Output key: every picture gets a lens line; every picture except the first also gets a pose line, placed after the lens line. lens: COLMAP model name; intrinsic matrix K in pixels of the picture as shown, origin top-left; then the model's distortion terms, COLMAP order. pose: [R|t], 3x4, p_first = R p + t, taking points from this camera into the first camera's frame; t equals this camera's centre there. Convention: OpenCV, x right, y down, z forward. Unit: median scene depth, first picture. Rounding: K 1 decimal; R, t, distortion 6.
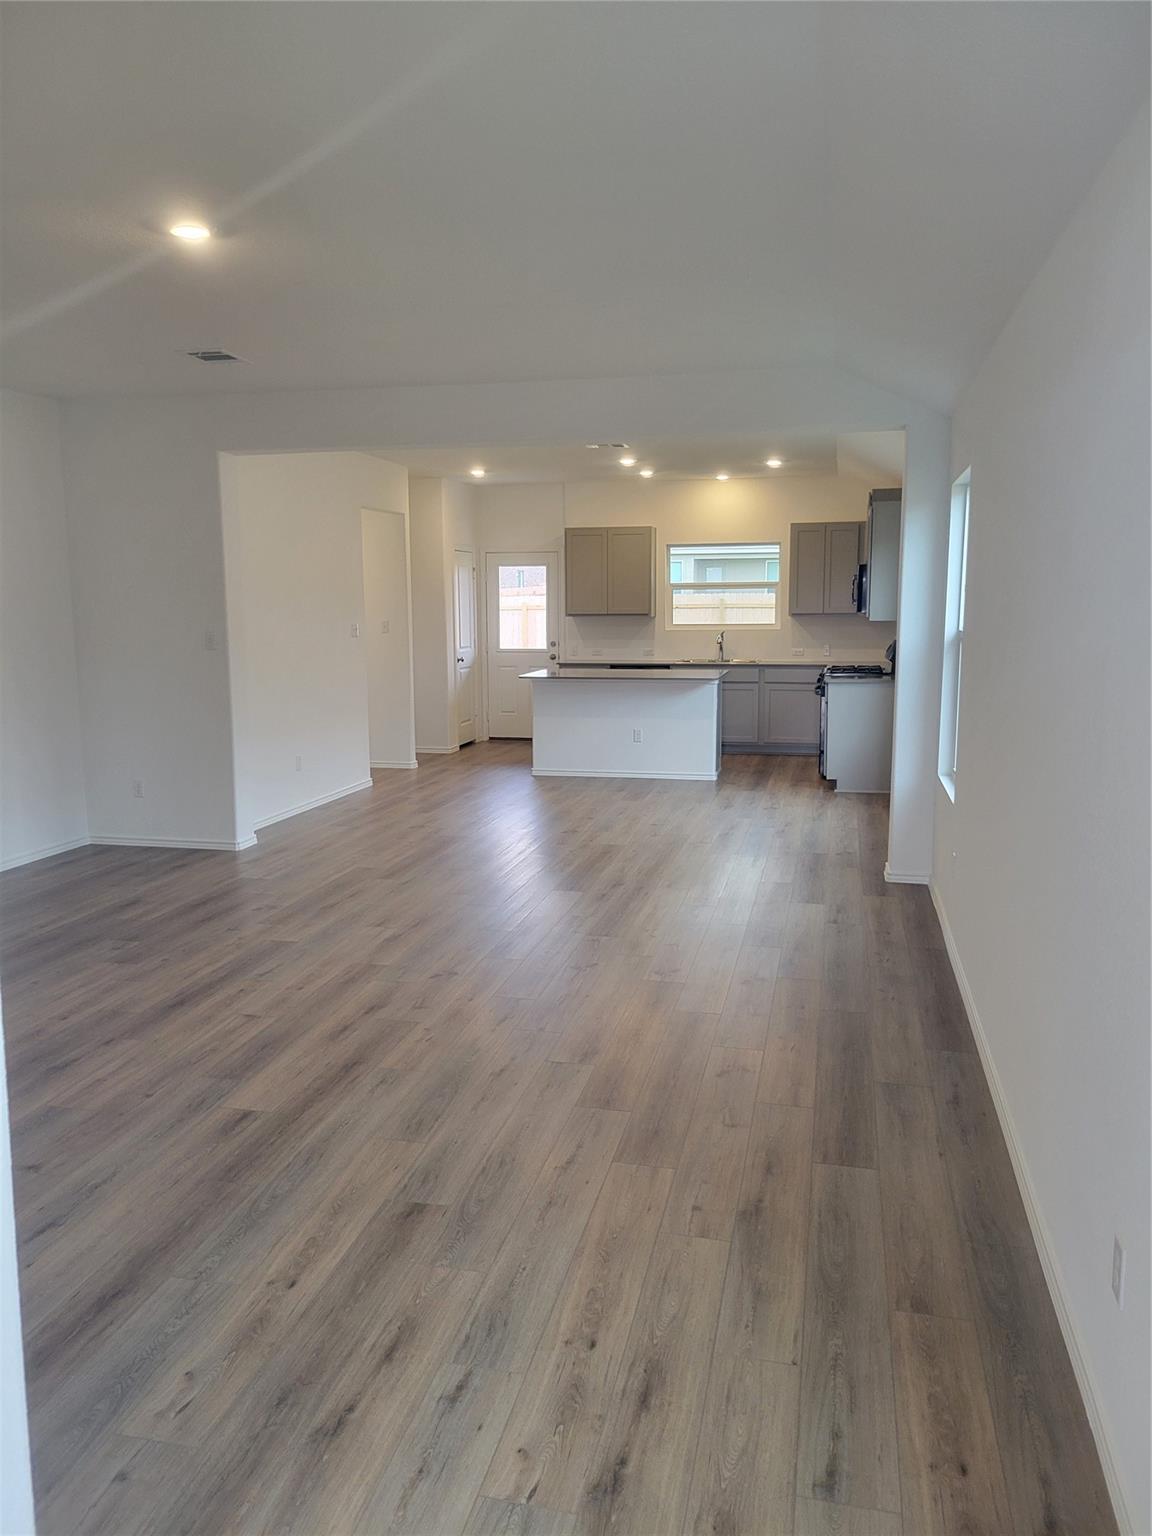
lens RADIAL K [[1147.4, 0, 577.5], [0, 1147.4, 771.9], [0, 0, 1]] dist [0.049580, -0.031034]
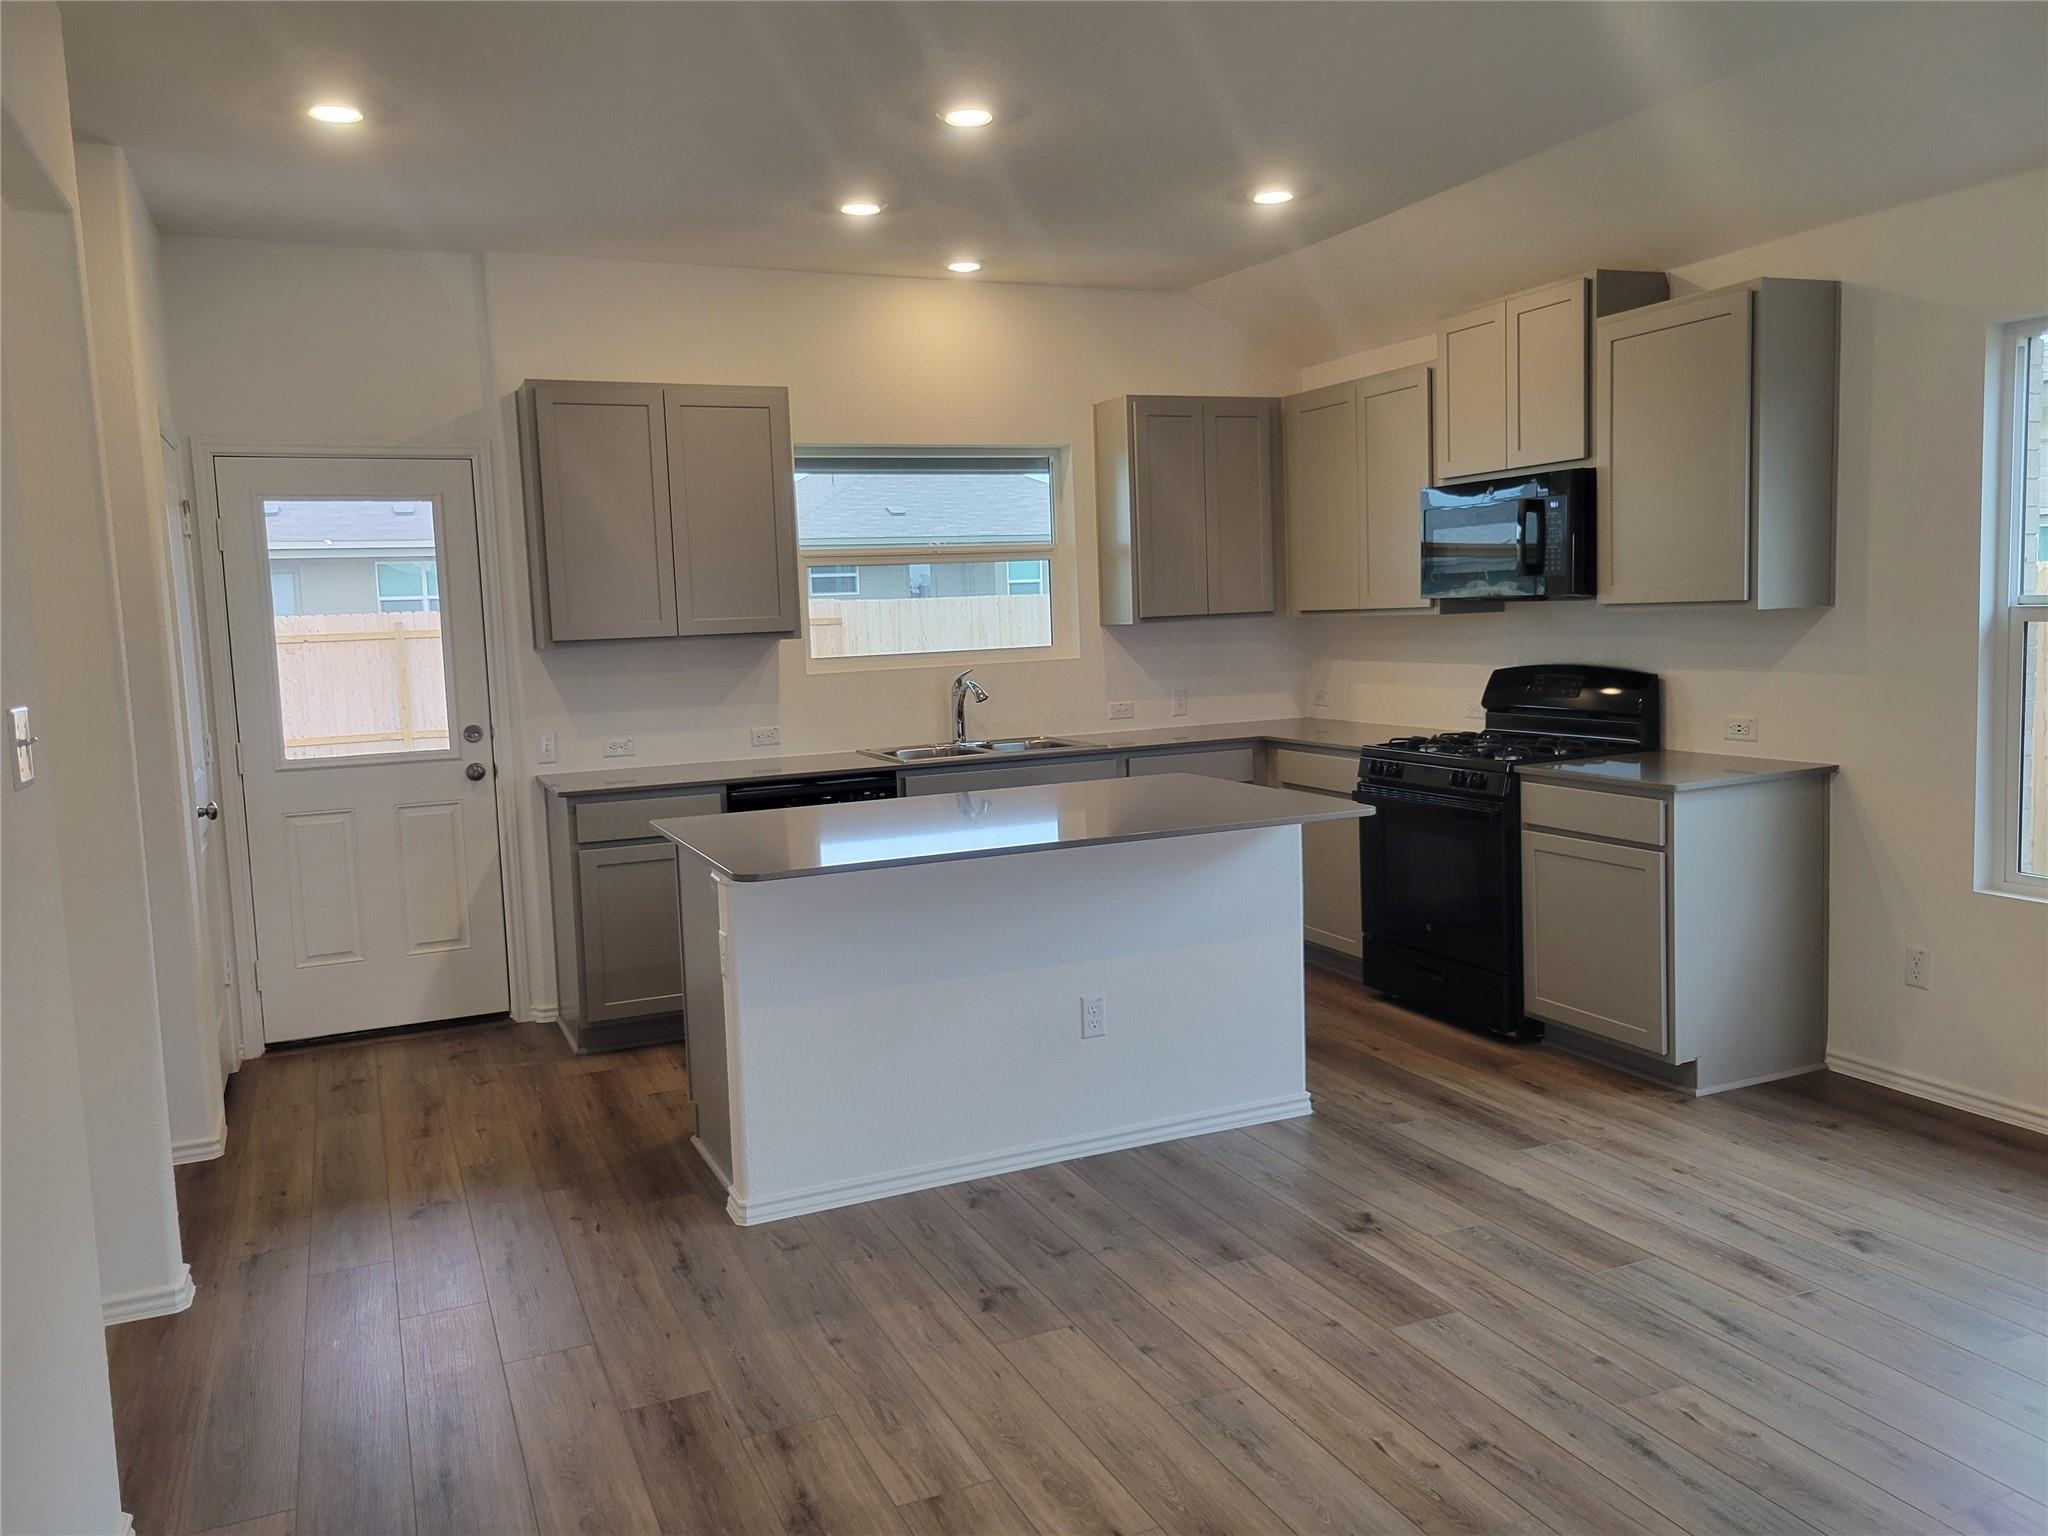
lens RADIAL K [[1529.9, 0, 1019.5], [0, 1529.9, 758.2], [0, 0, 1]] dist [0.049580, -0.031034]
pose [[0.800705, -0.082601, 0.593337, -0.231569], [0.120937, 0.992344, -0.025055, -0.107701], [-0.586724, 0.091817, 0.804564, 0.799775]]
